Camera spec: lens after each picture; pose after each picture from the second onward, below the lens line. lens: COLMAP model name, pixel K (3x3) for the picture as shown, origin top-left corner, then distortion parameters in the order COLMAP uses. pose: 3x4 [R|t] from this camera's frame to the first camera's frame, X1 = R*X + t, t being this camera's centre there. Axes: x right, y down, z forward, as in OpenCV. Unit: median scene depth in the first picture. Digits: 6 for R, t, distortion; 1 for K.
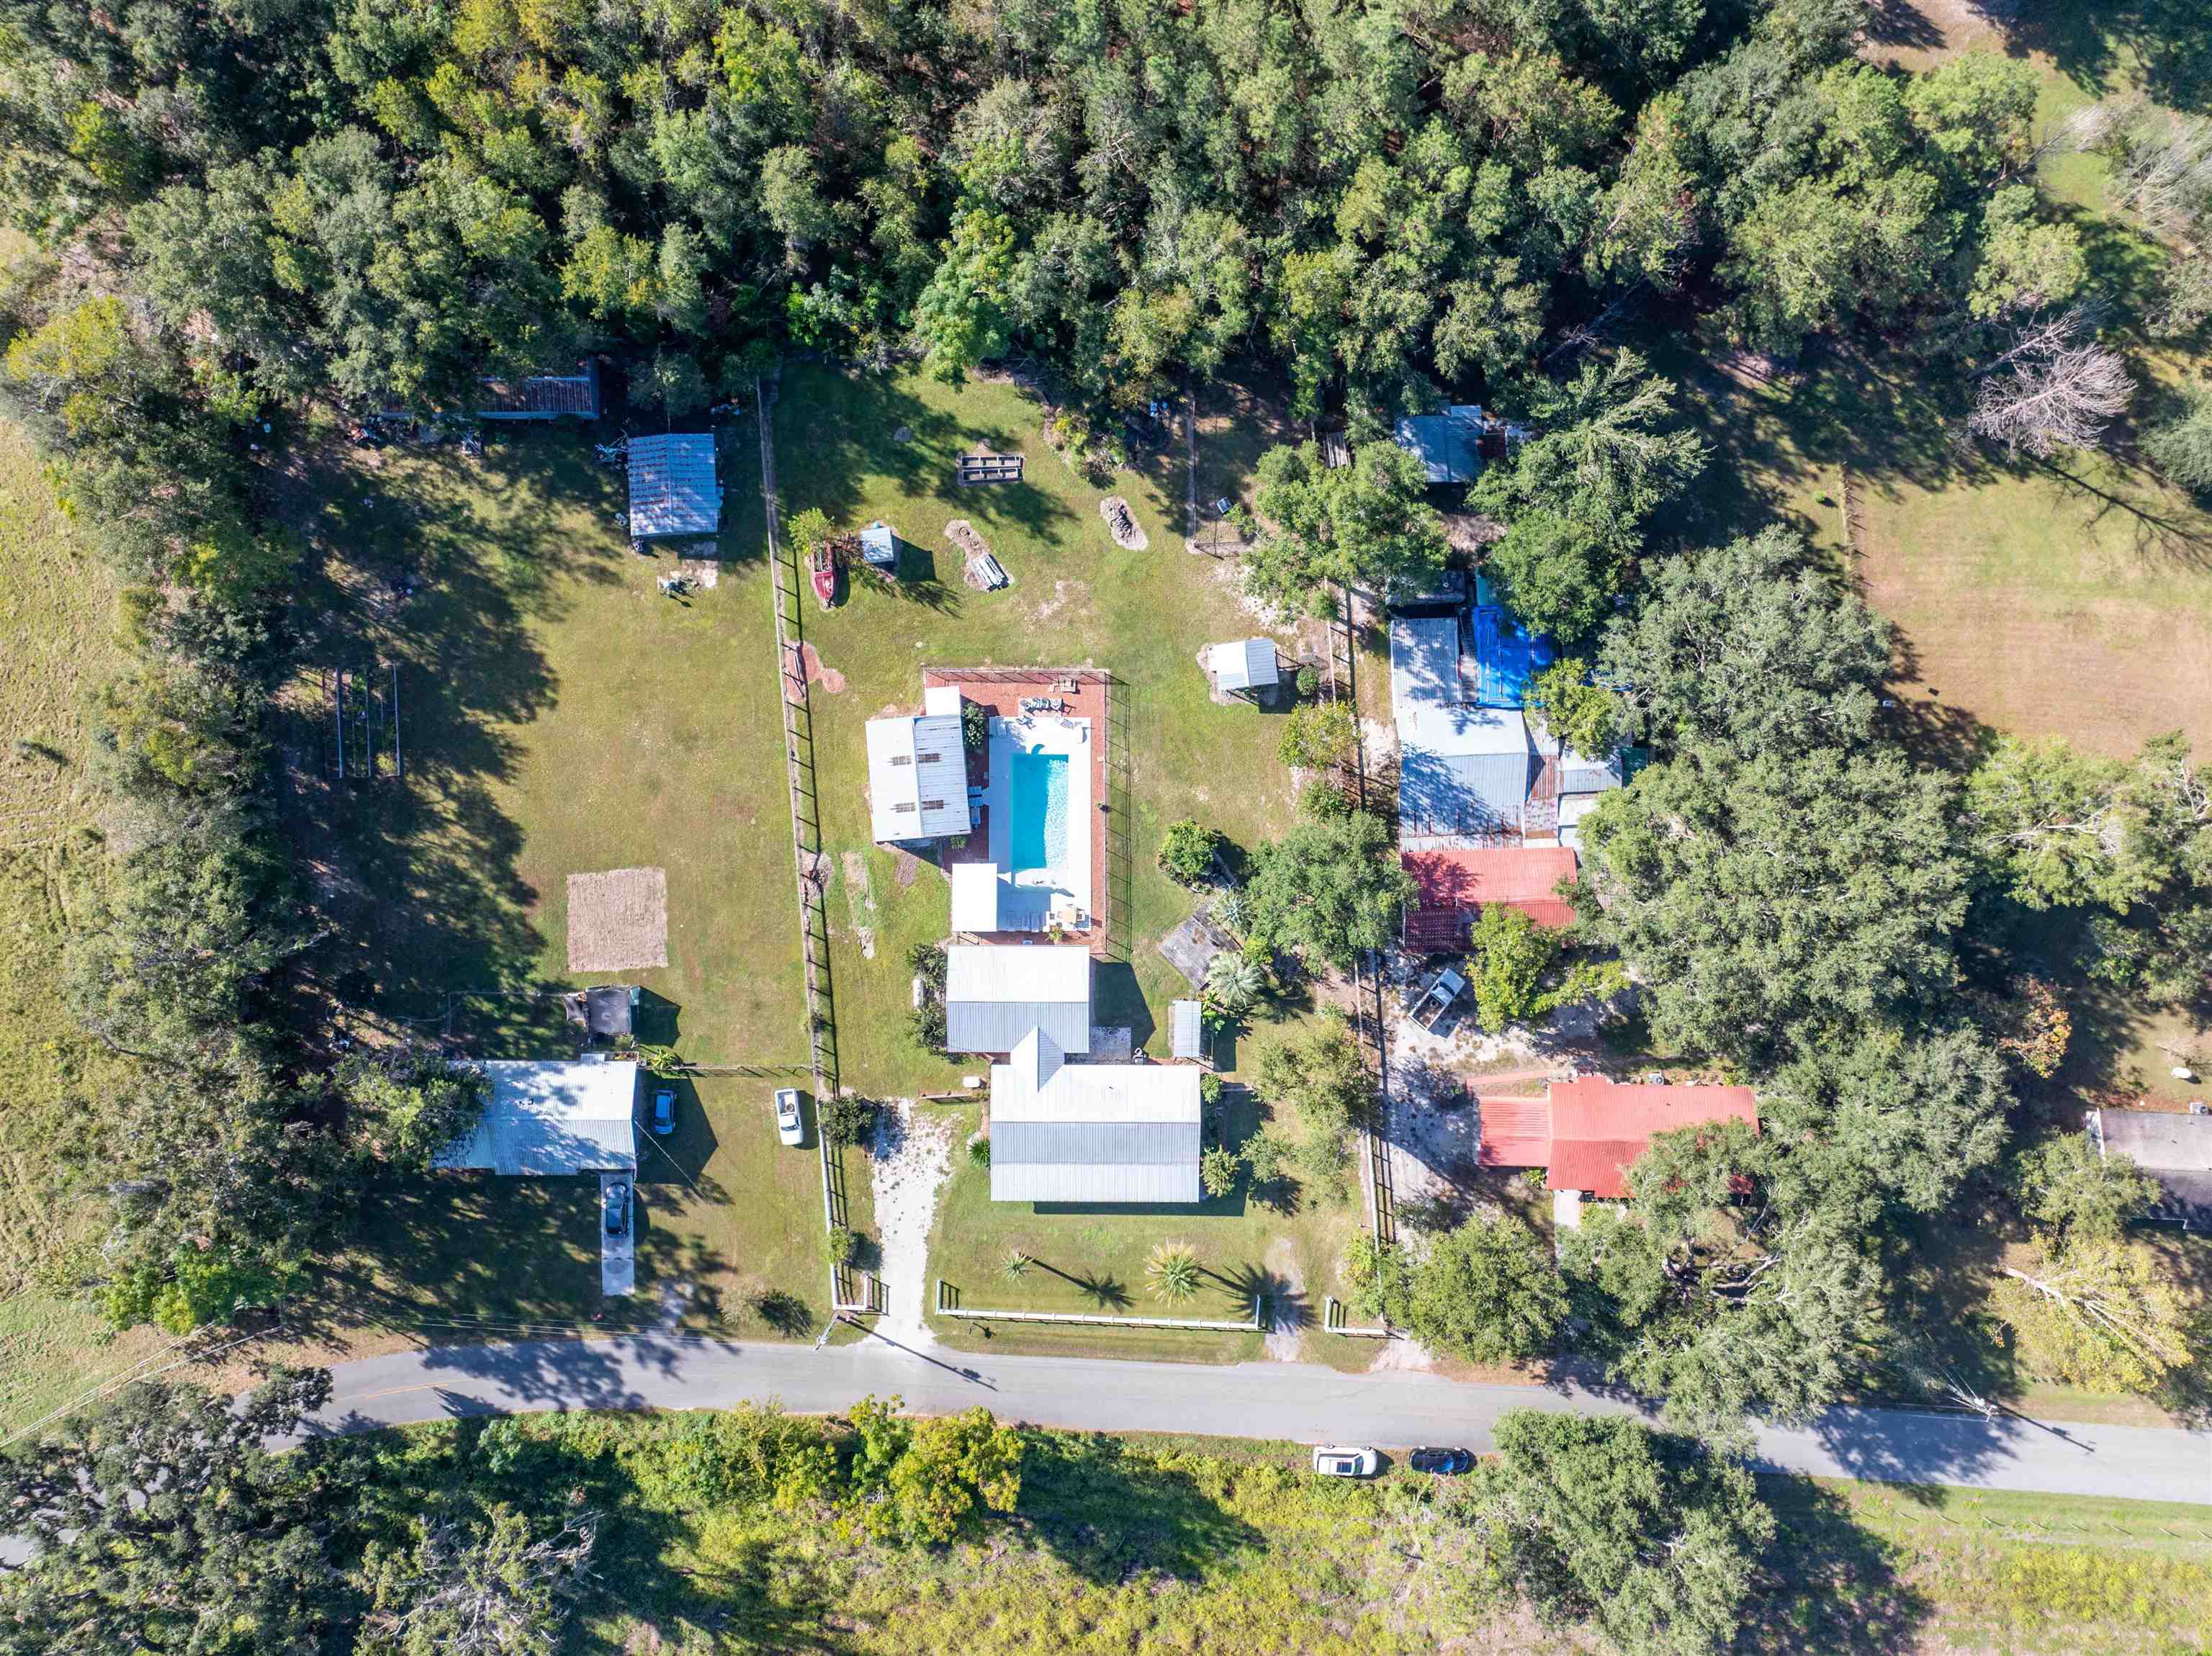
lens RADIAL K [[1542.0, 0, 1099.1], [0, 1542.0, 819.9], [0, 0, 1]] dist [-0.041488, 0.005600]
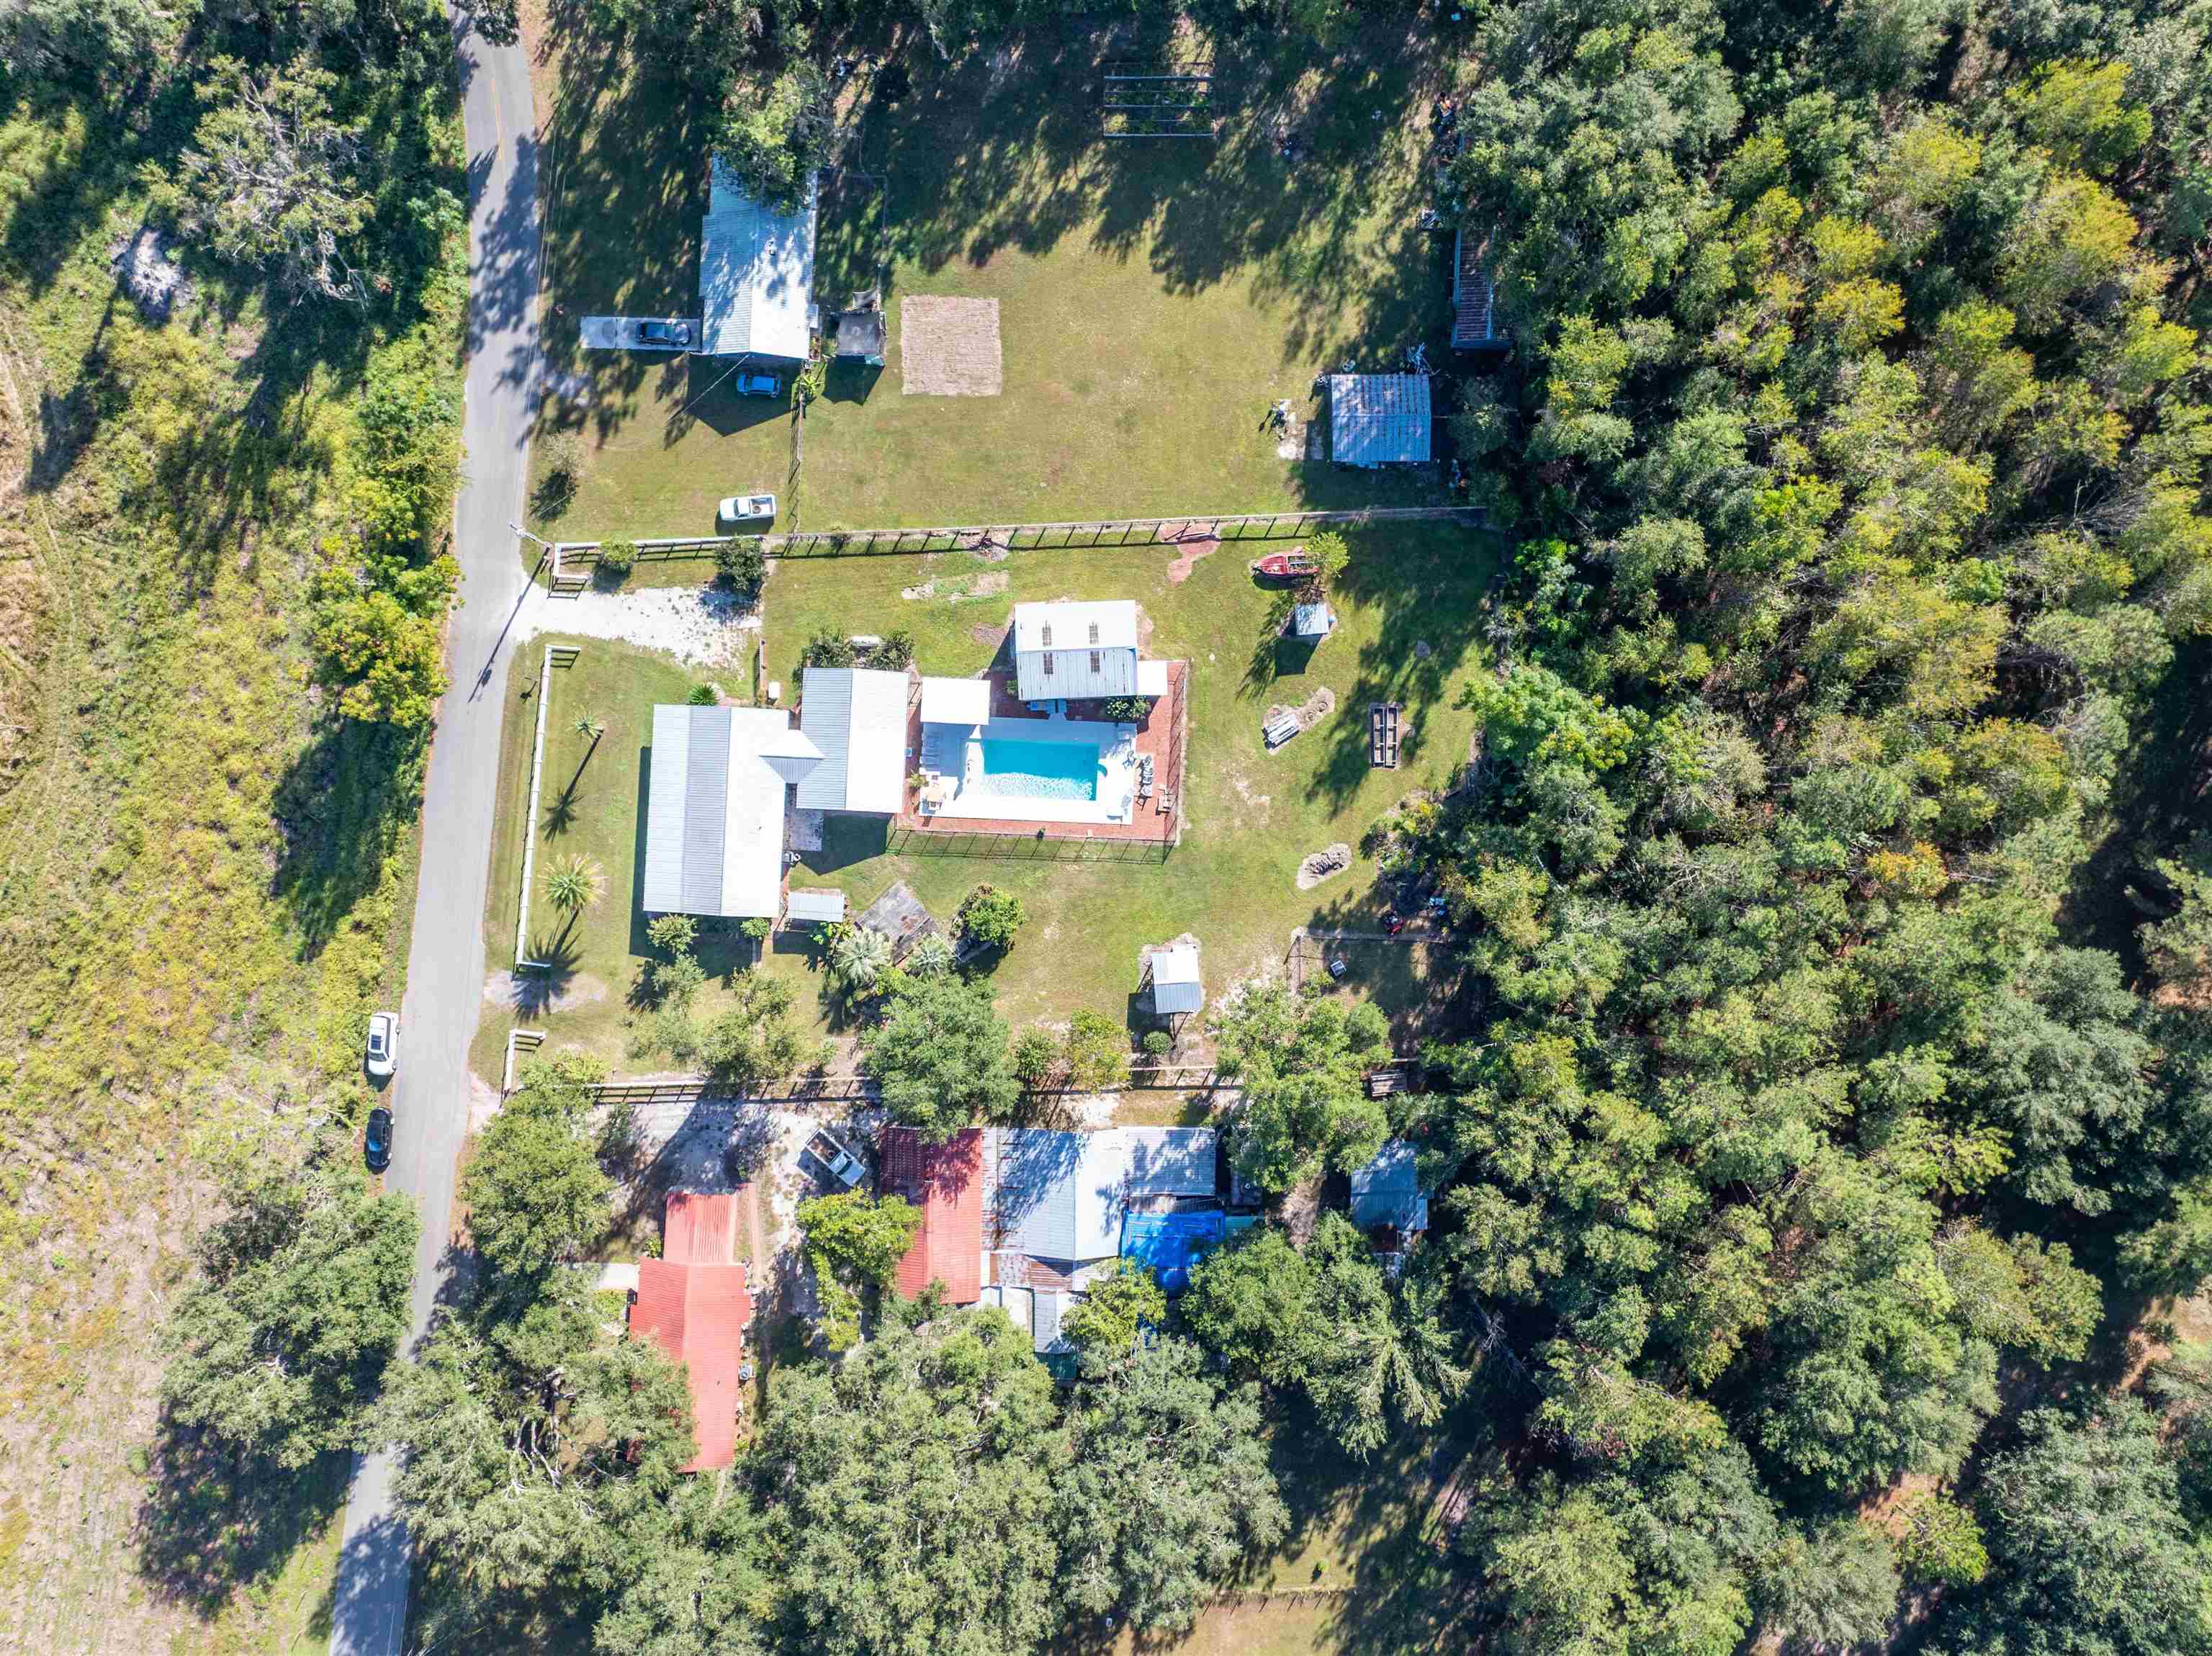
lens RADIAL K [[1542.0, 0, 1099.1], [0, 1542.0, 819.9], [0, 0, 1]] dist [-0.041488, 0.005600]
pose [[-0.044530, 0.998982, -0.007276, -0.000274], [-0.998947, -0.044445, 0.011380, -0.057368], [0.011045, 0.007776, 0.999909, -0.002161]]
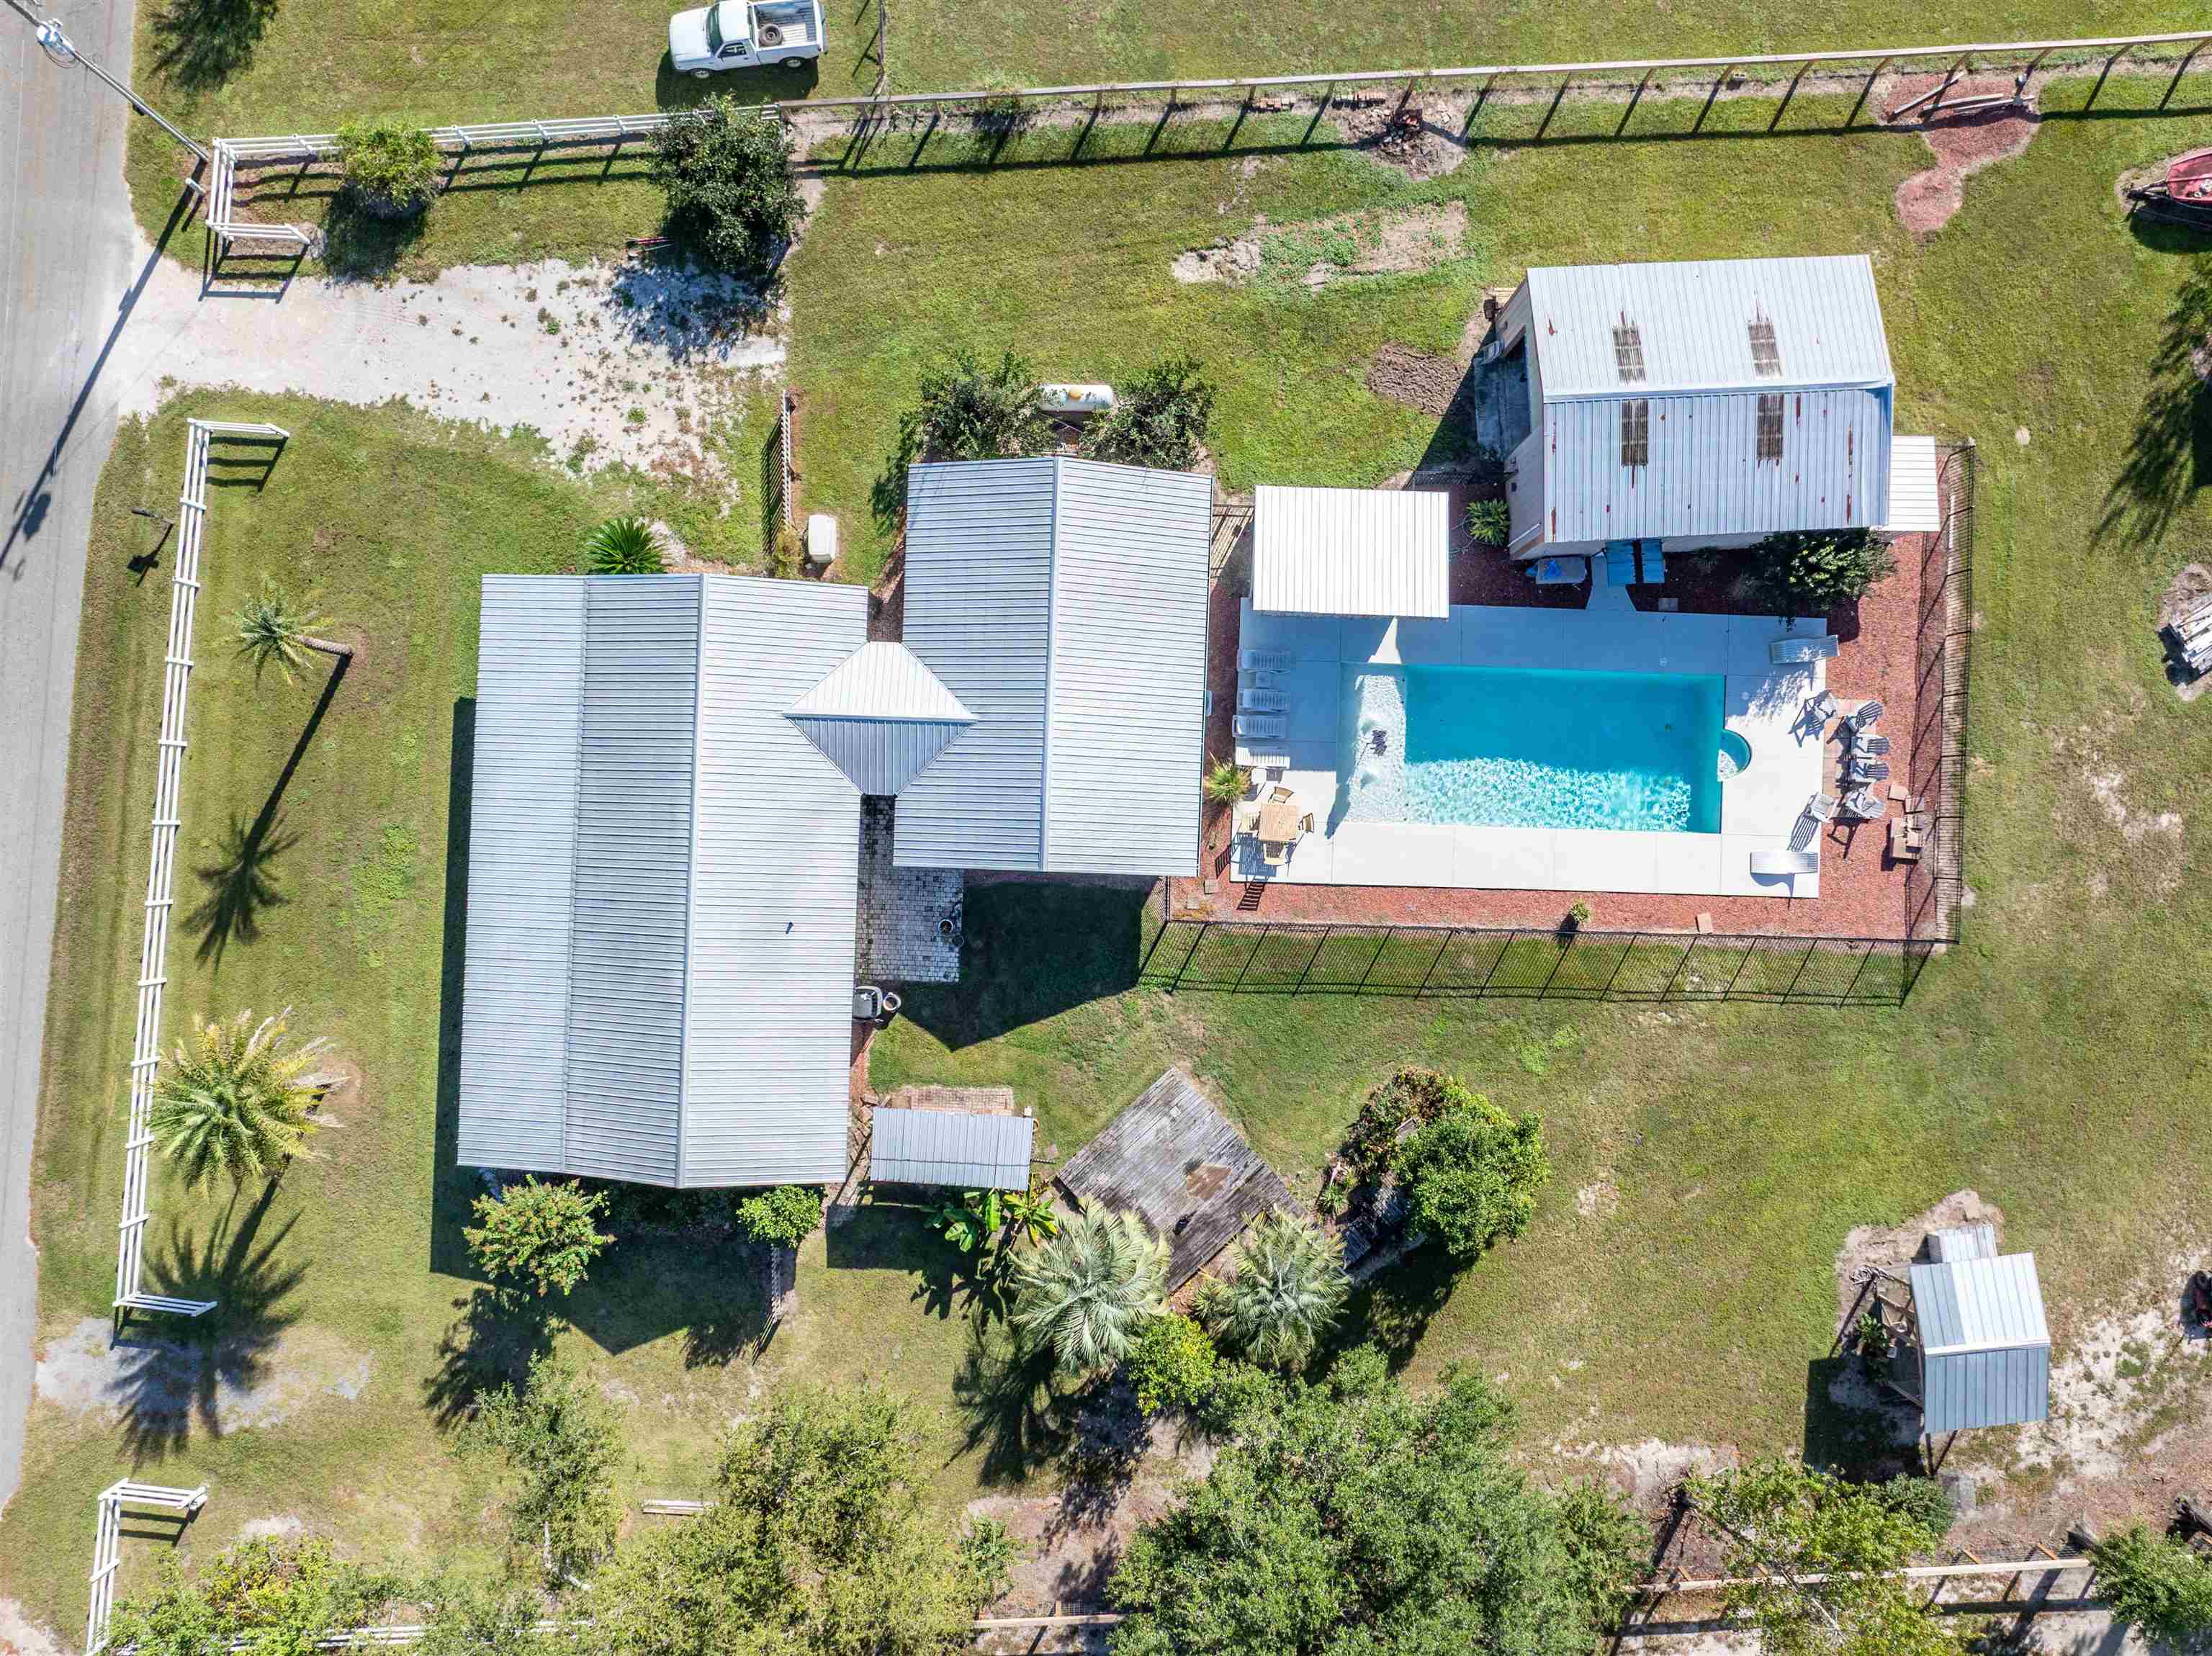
lens RADIAL K [[1568.4, 0, 1106.3], [0, 1568.4, 814.9], [0, 0, 1]] dist [-0.034399, -0.002395]
pose [[-0.031822, 0.999334, -0.017863, -0.013153], [-0.999426, -0.031607, 0.012217, 0.097989], [0.011644, 0.018241, 0.999766, 0.639549]]
